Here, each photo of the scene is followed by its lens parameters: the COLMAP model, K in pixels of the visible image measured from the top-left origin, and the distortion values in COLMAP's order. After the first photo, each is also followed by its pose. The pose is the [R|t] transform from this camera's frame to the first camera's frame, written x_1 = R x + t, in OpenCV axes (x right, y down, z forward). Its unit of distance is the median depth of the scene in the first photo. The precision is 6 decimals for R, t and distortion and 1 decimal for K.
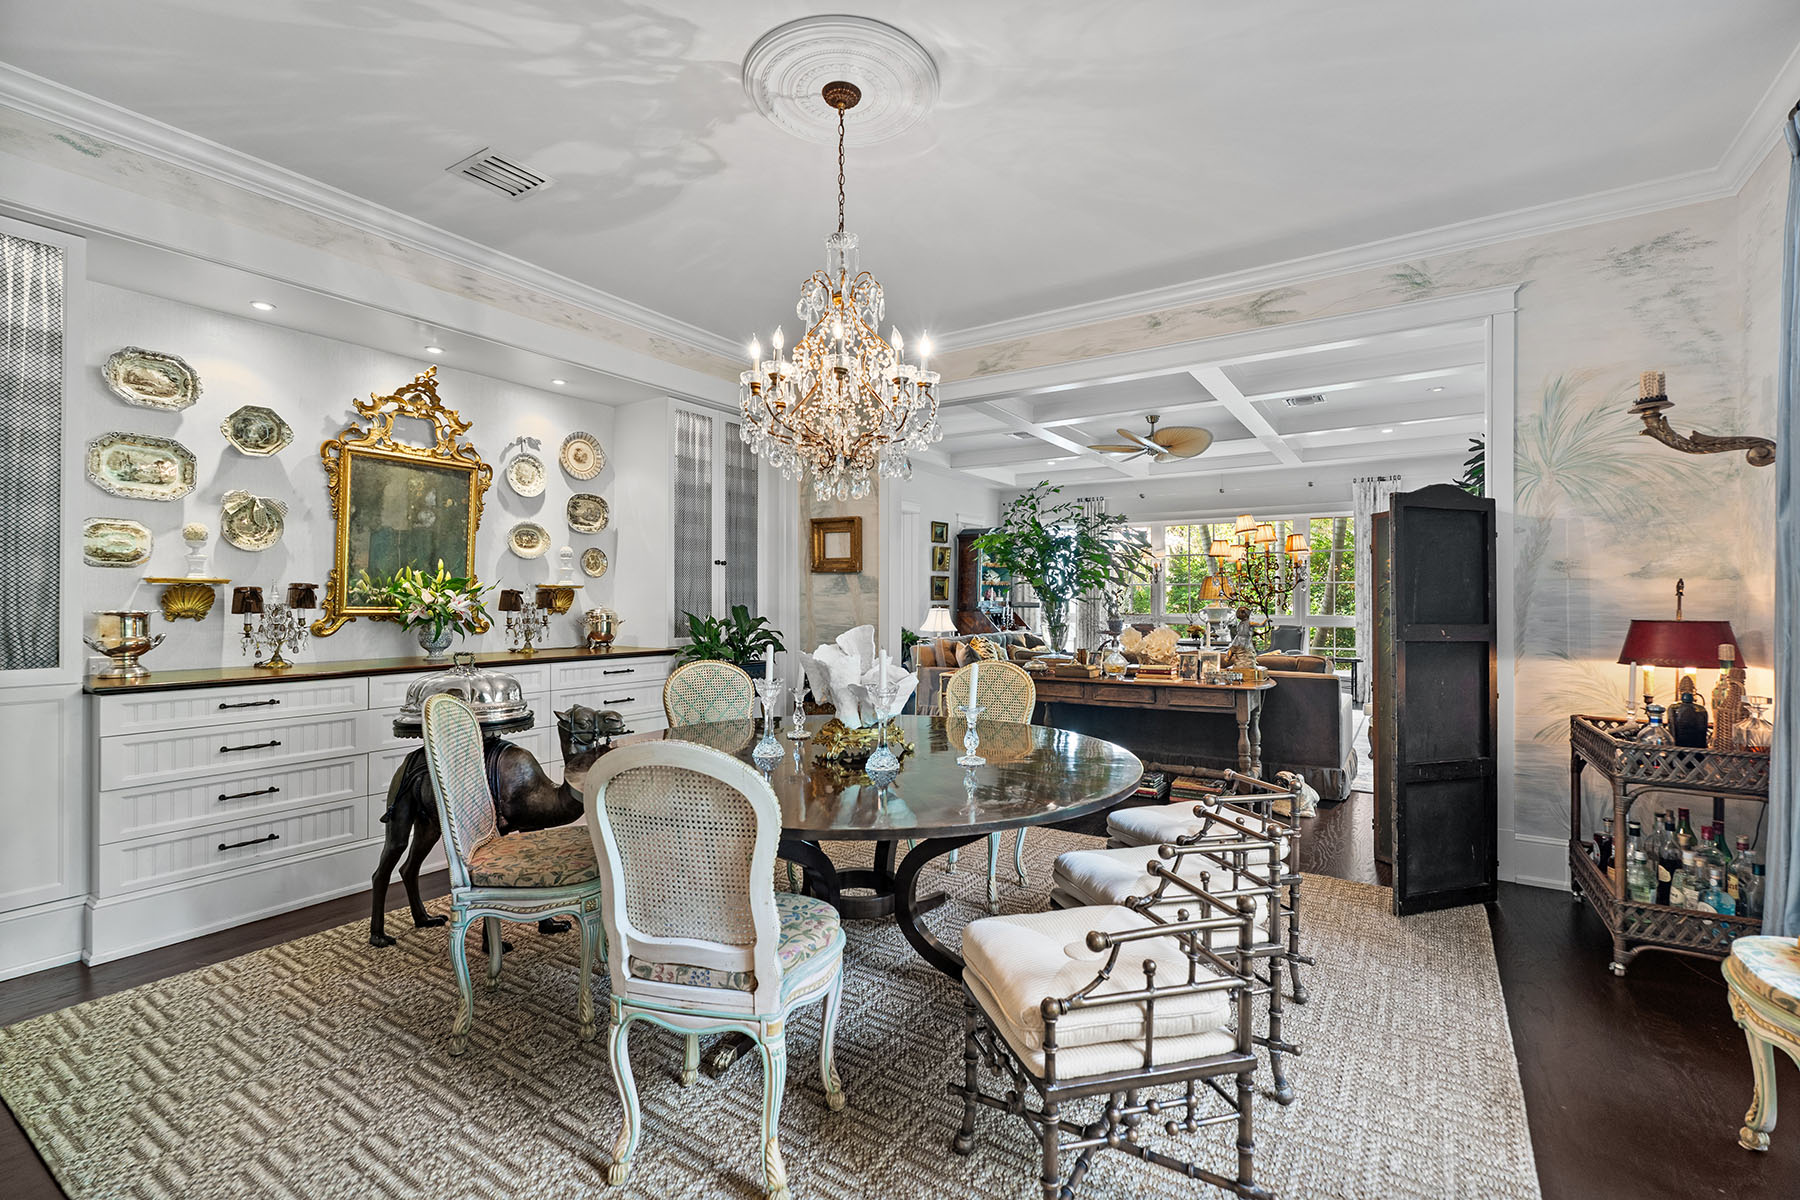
lens RADIAL K [[810.8, 0, 900.8], [0, 810.8, 598.9], [0, 0, 1]] dist [0.001787, -0.001209]
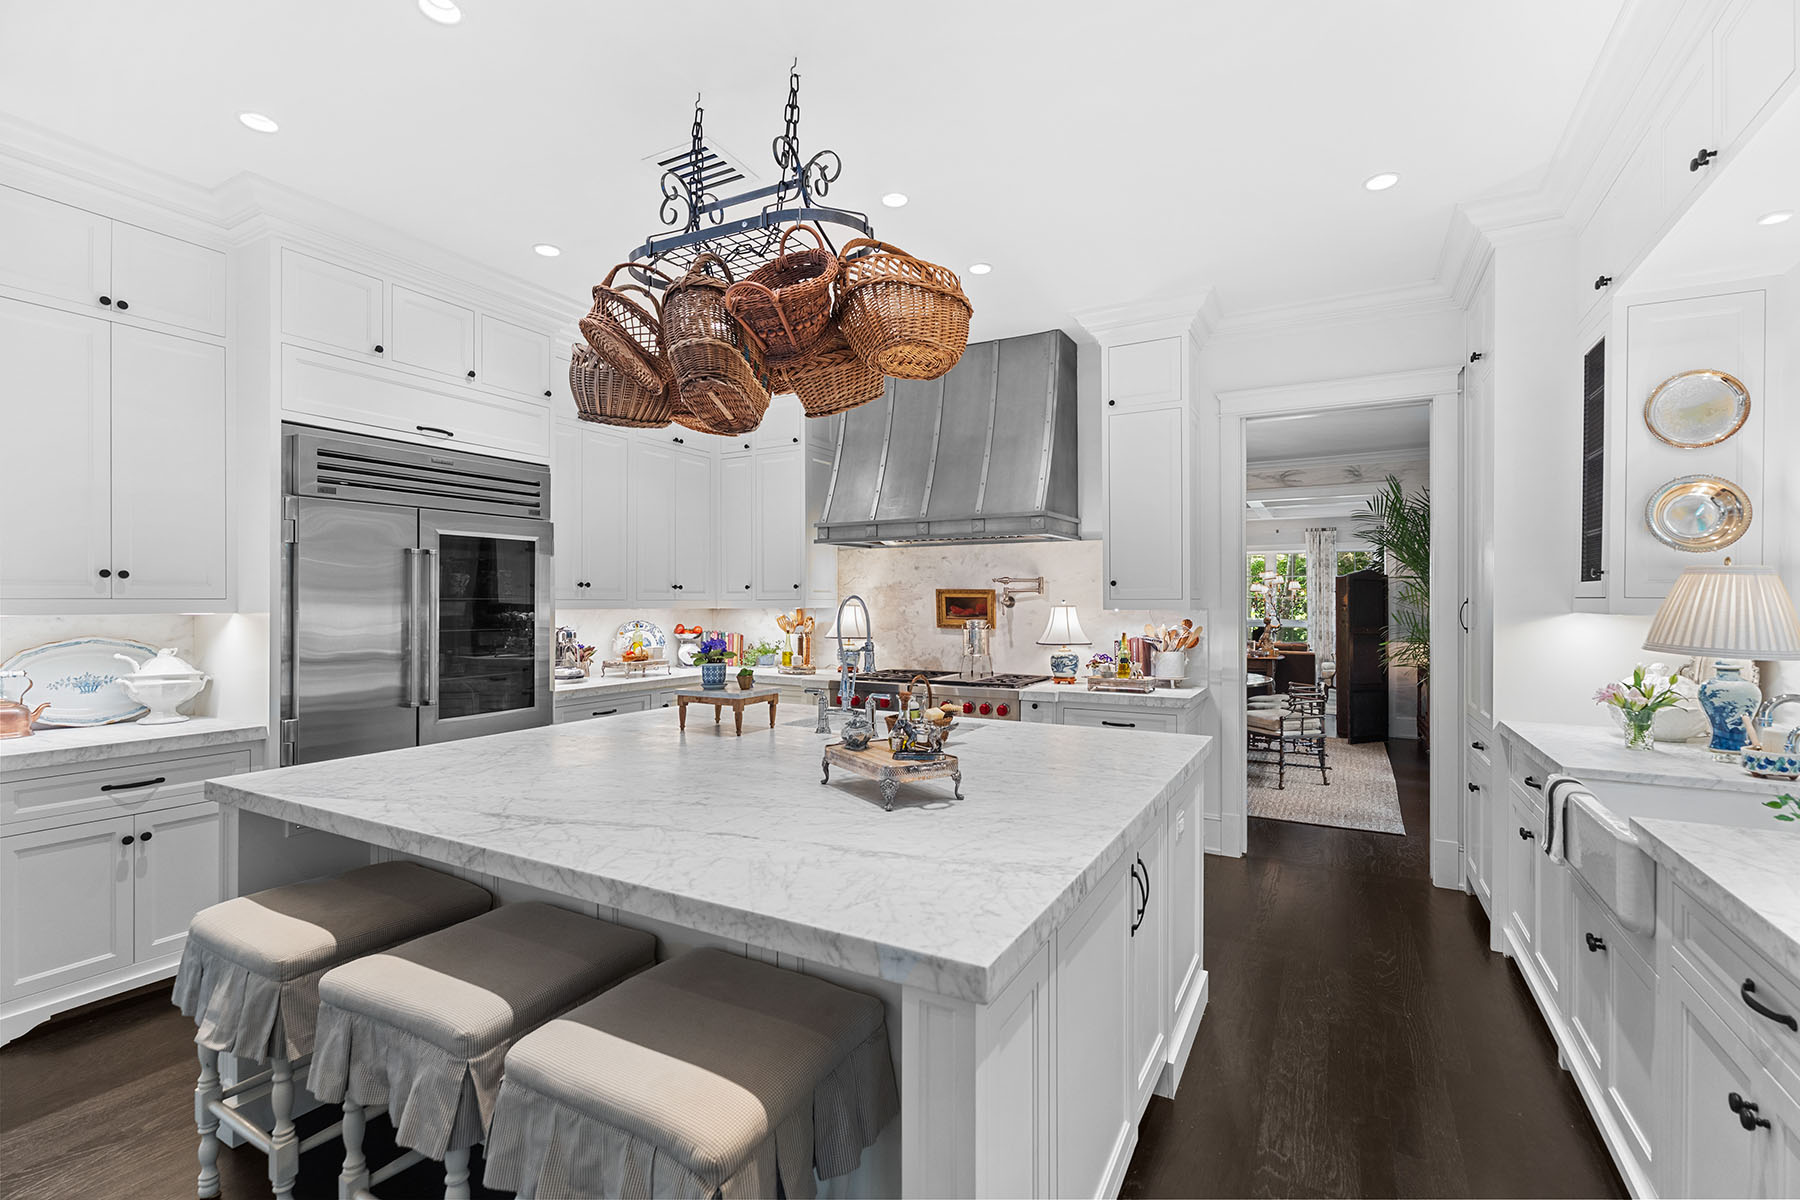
lens RADIAL K [[810.8, 0, 908.6], [0, 810.8, 594.9], [0, 0, 1]] dist [0.001787, -0.001209]
pose [[0.996524, 0.004568, 0.083177, -0.843464], [-0.004019, 0.999969, -0.006765, -0.040543], [-0.083205, 0.006408, 0.996512, -1.221550]]
